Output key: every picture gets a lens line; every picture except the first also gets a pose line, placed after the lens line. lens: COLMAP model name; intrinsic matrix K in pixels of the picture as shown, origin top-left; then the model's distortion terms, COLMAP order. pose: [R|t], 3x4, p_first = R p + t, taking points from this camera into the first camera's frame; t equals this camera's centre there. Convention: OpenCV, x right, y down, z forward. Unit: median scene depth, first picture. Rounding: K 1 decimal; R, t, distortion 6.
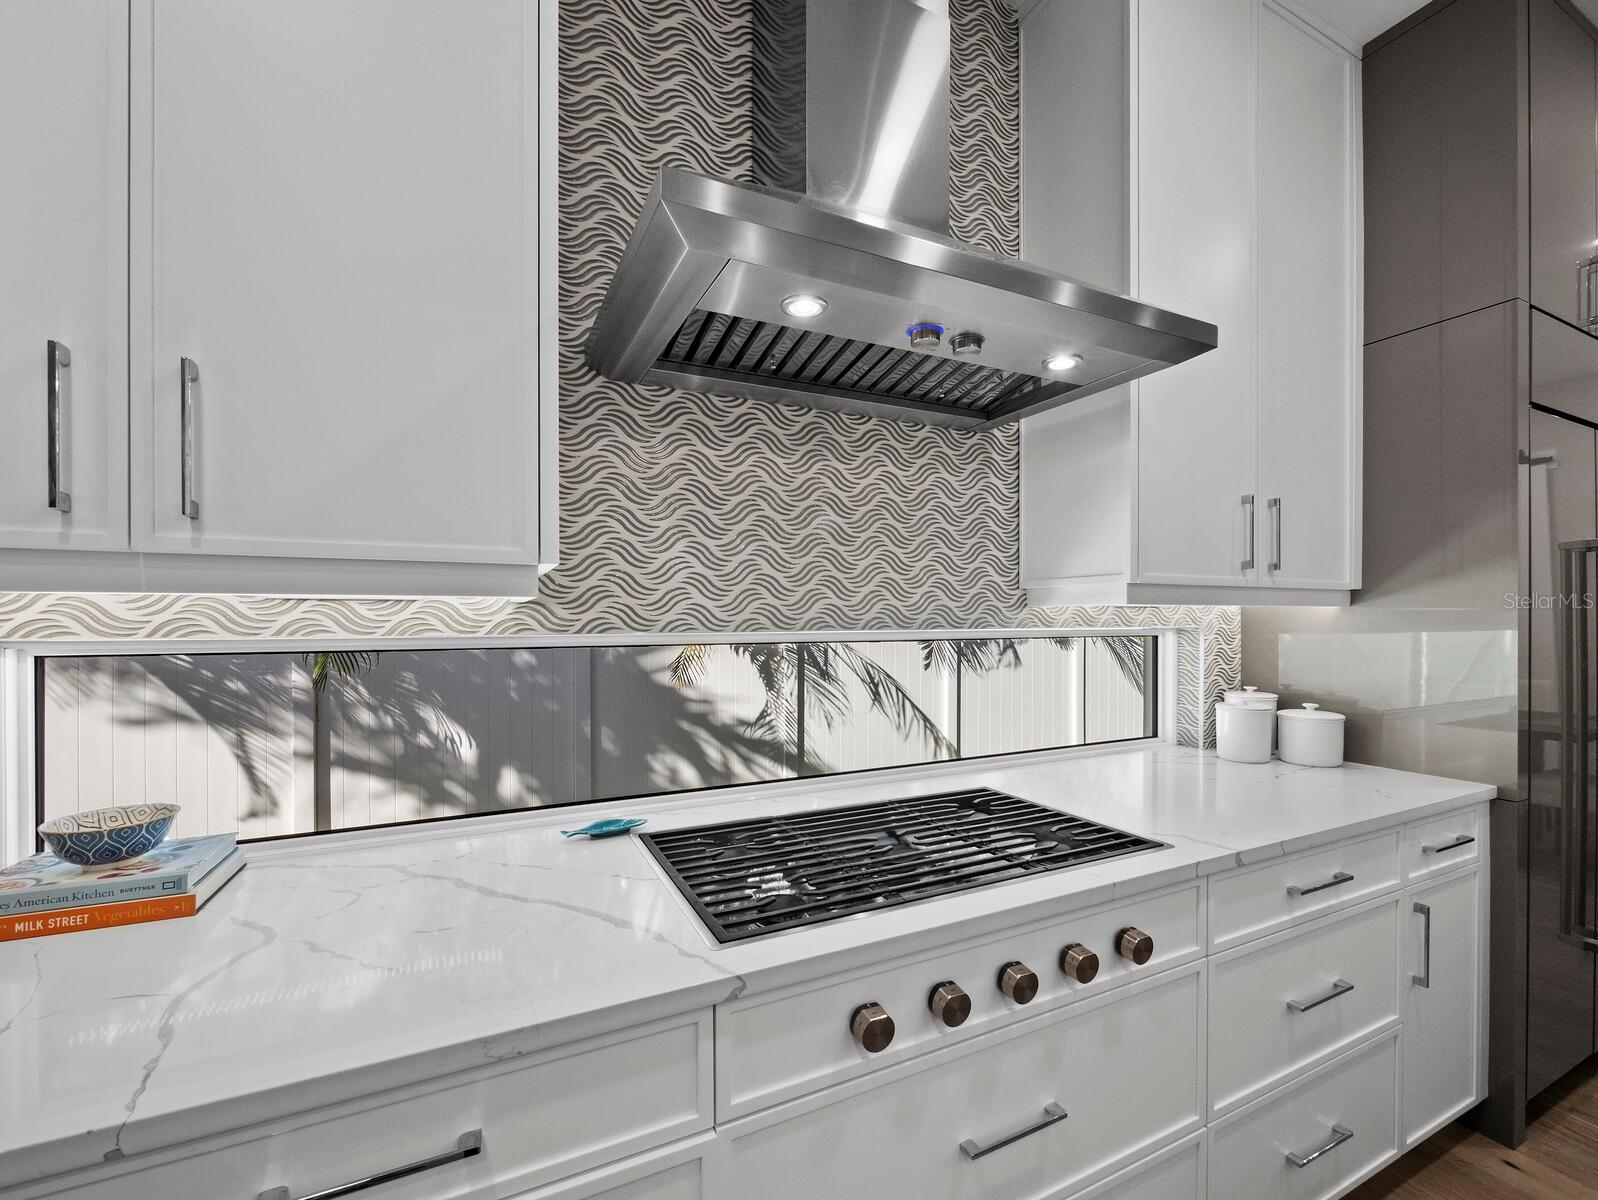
lens RADIAL K [[669.7, 0, 787.7], [0, 669.7, 631.9], [0, 0, 1]] dist [-0.014459, -0.000031]
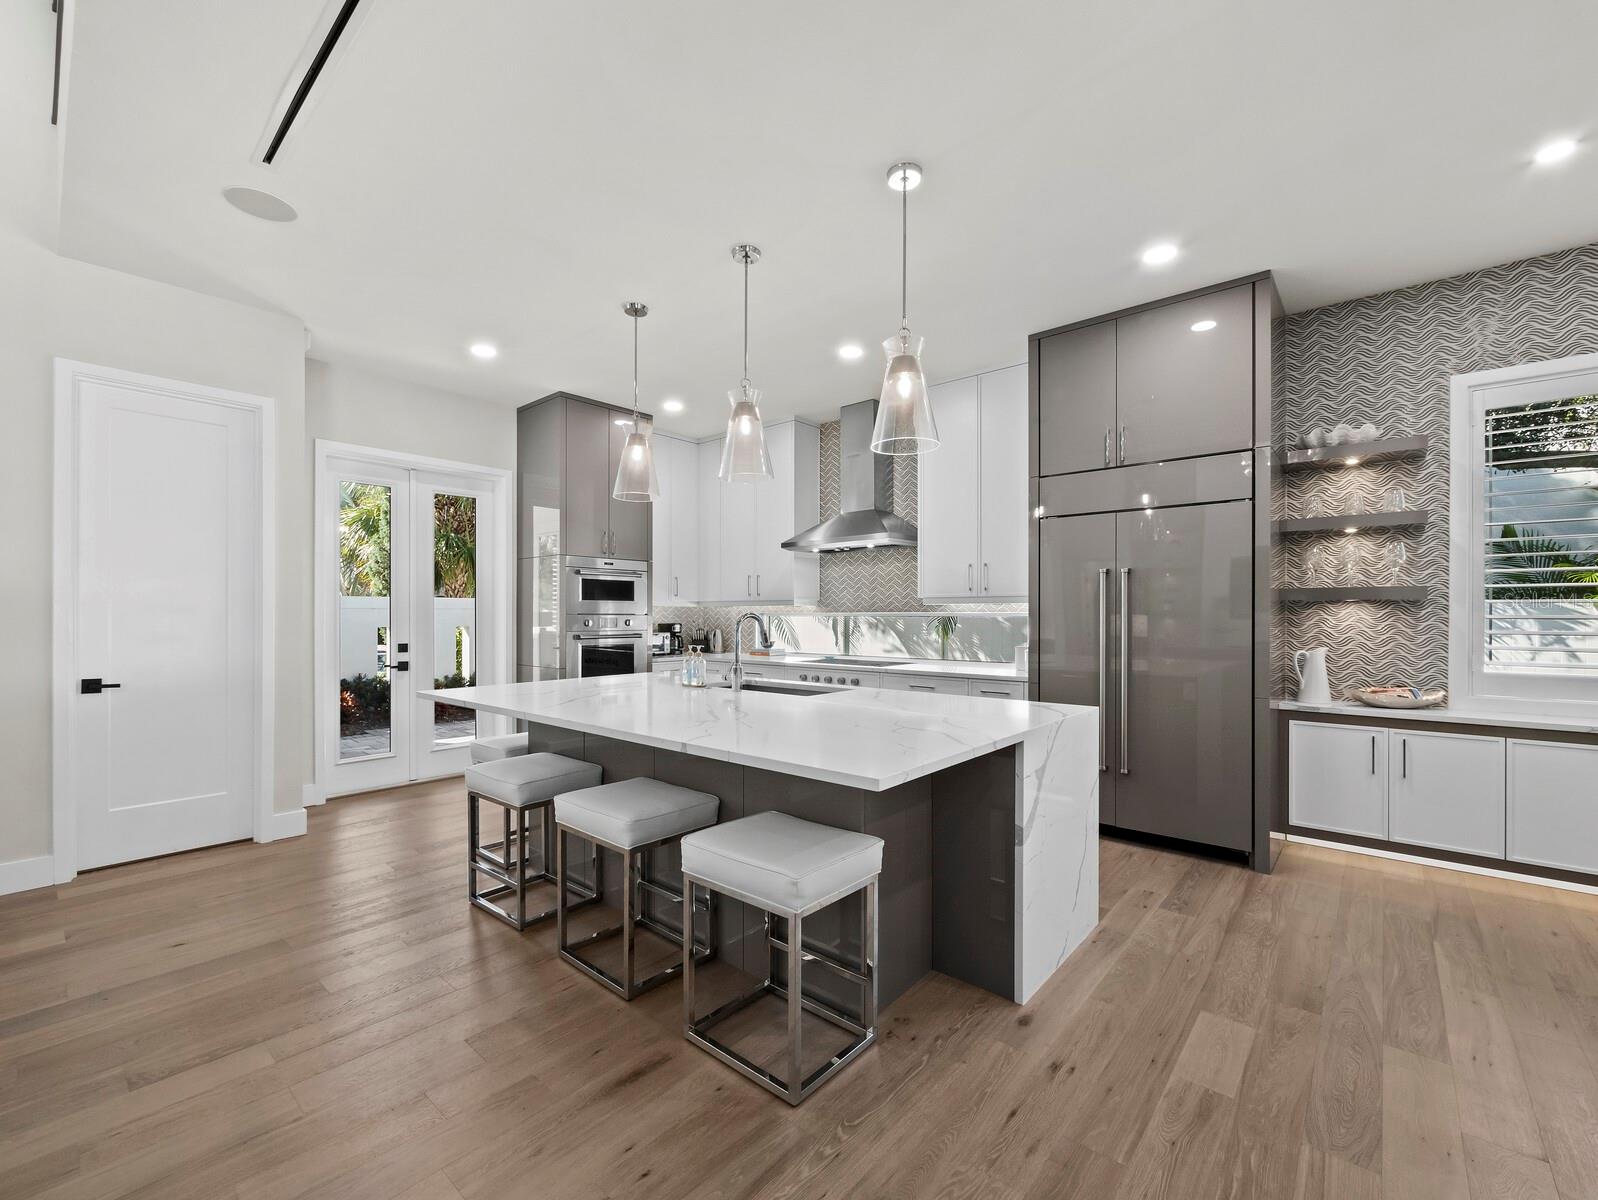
lens RADIAL K [[676.0, 0, 803.0], [0, 676.0, 616.2], [0, 0, 1]] dist [-0.002566, -0.000323]
pose [[0.403296, 0.005467, -0.915053, 3.196387], [-0.009105, 0.999957, 0.001961, 0.015168], [0.915024, 0.007540, 0.403328, -0.813380]]
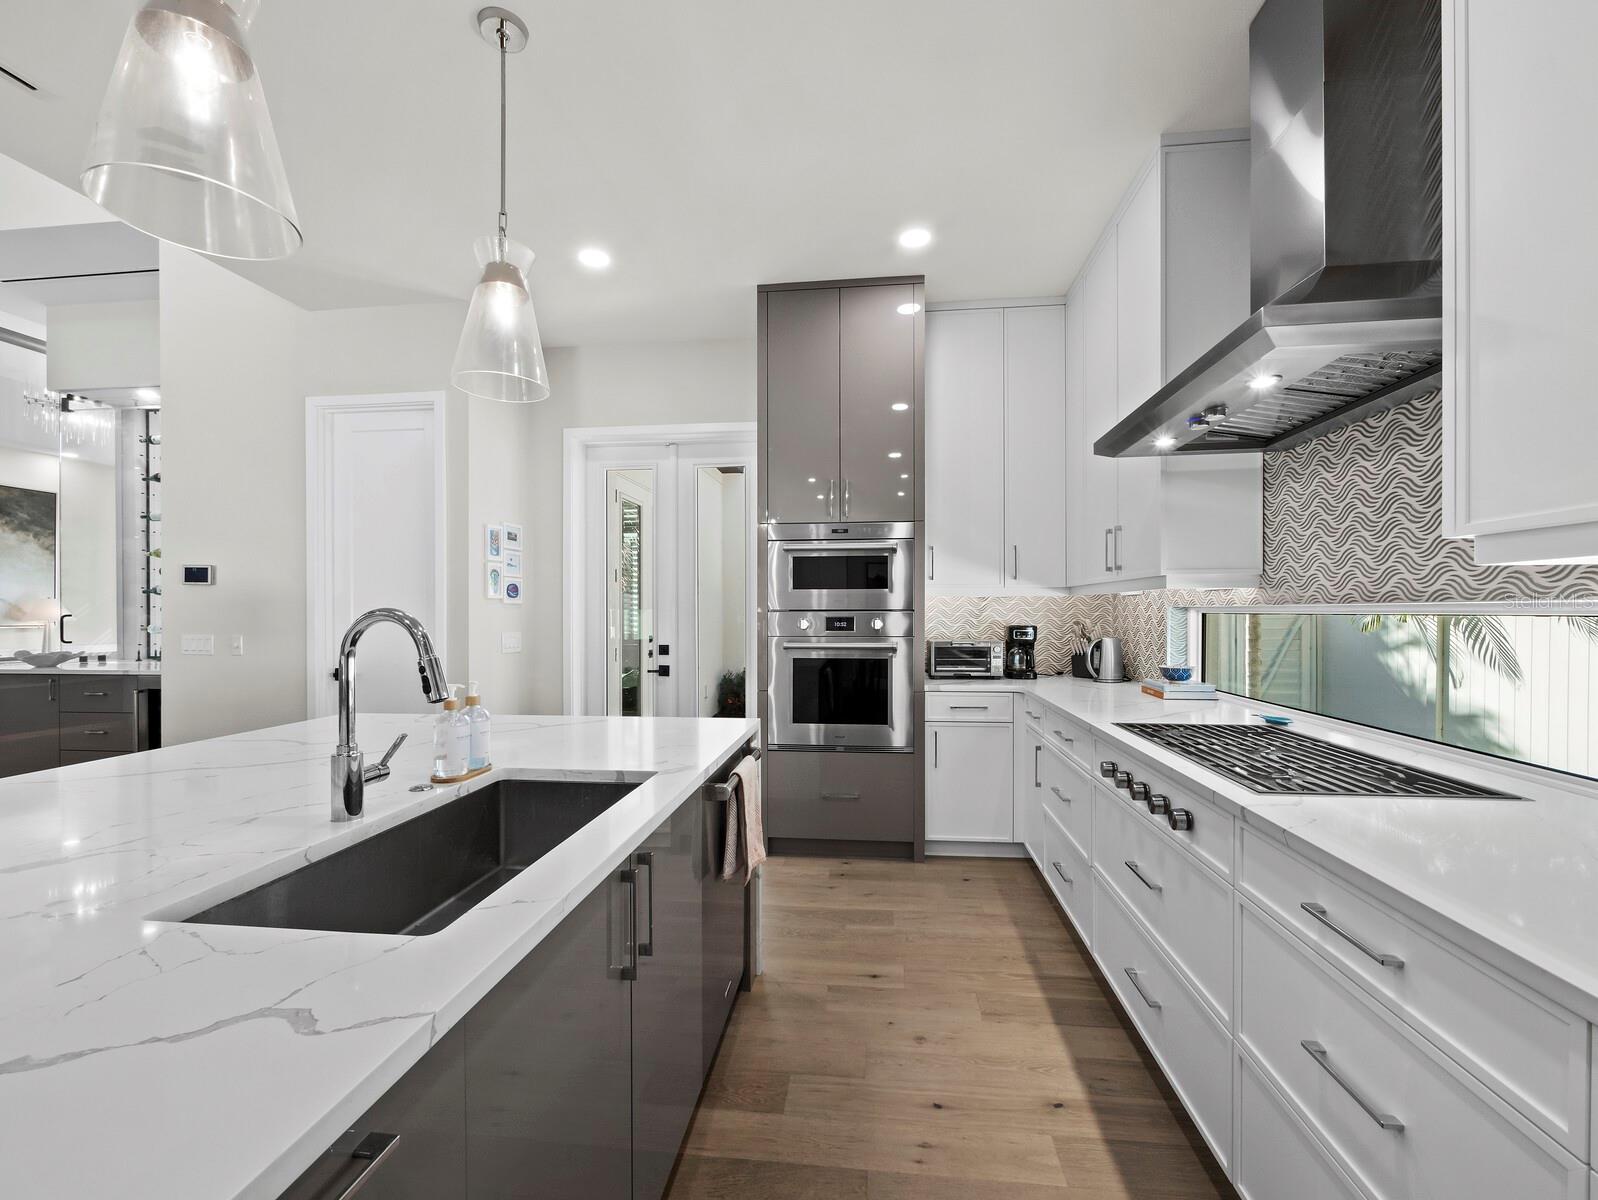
lens RADIAL K [[691.1, 0, 798.8], [0, 691.1, 607.1], [0, 0, 1]] dist [-0.000924, -0.000023]
pose [[-0.531586, 0.003942, -0.846995, 1.577929], [0.000252, 0.999990, 0.004496, 0.000246], [0.847004, 0.002176, -0.531582, 0.768803]]
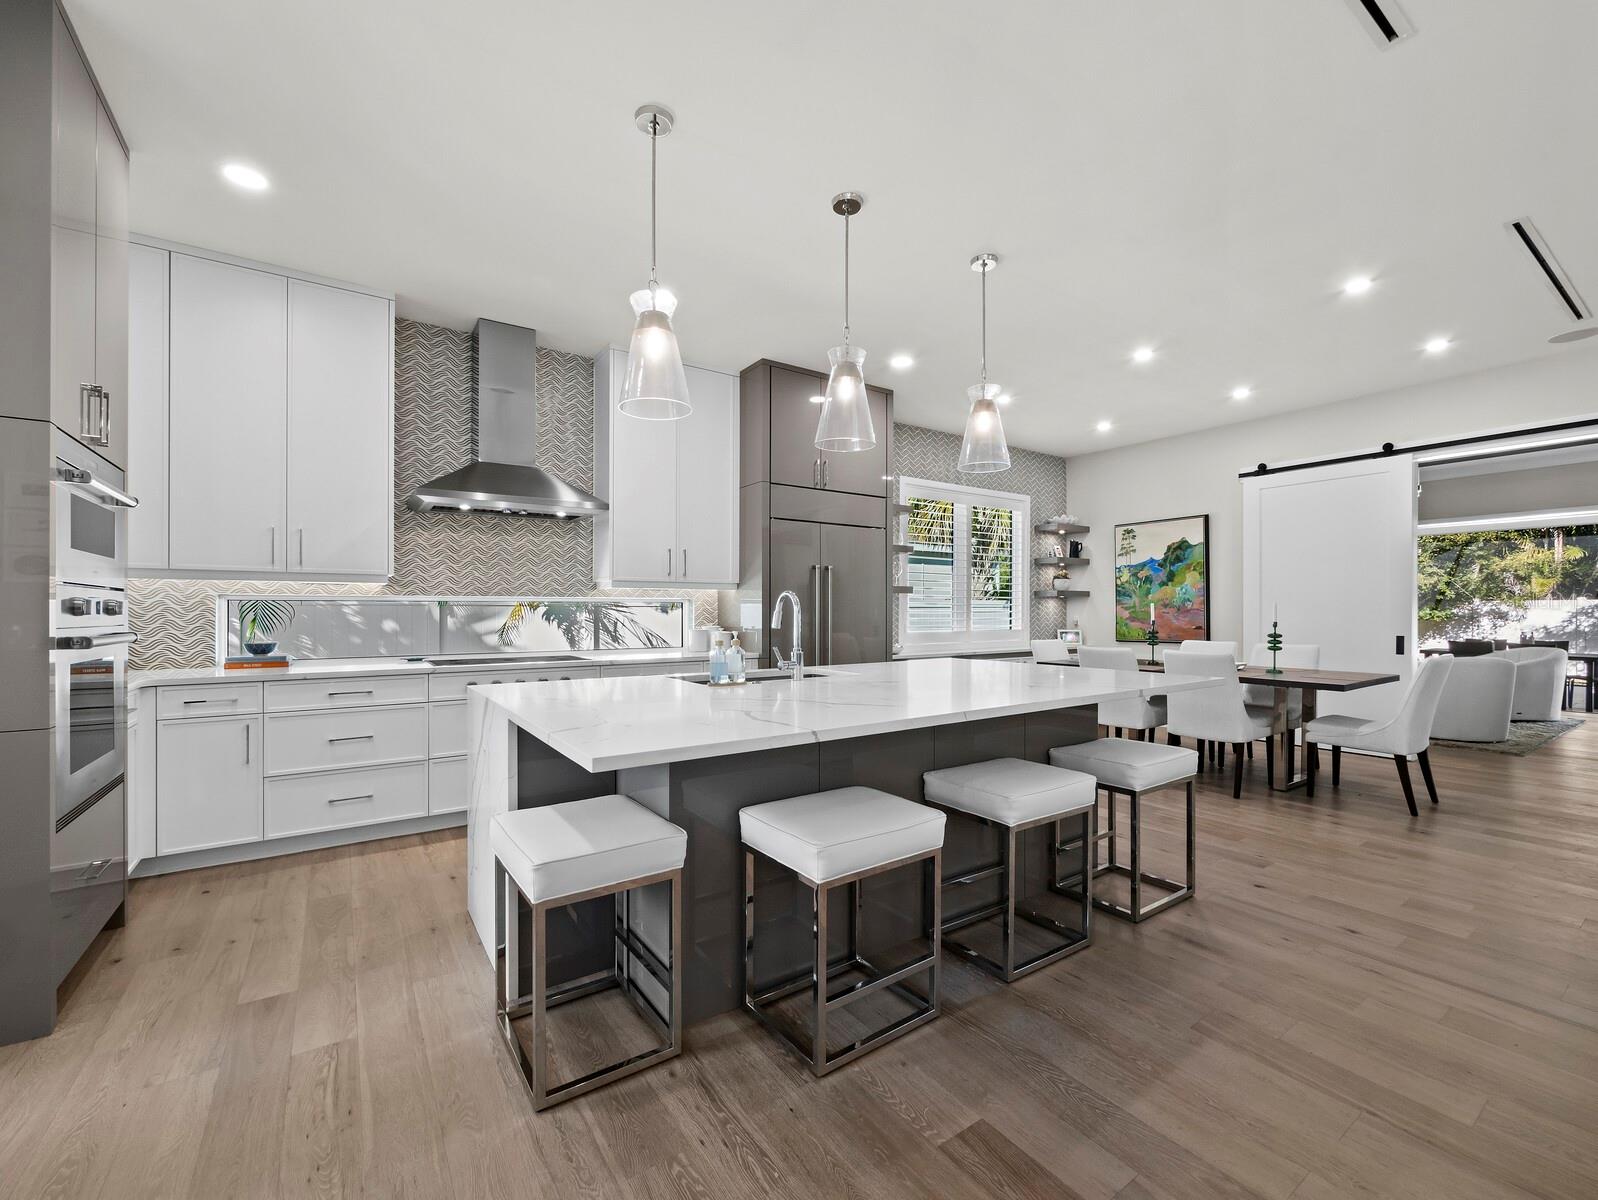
lens RADIAL K [[676.0, 0, 803.0], [0, 676.0, 616.2], [0, 0, 1]] dist [-0.002566, -0.000323]
pose [[0.986192, 0.002666, 0.165582, 0.826964], [-0.001564, 0.999976, -0.006785, 0.098393], [-0.165596, 0.006432, 0.986173, -1.994974]]
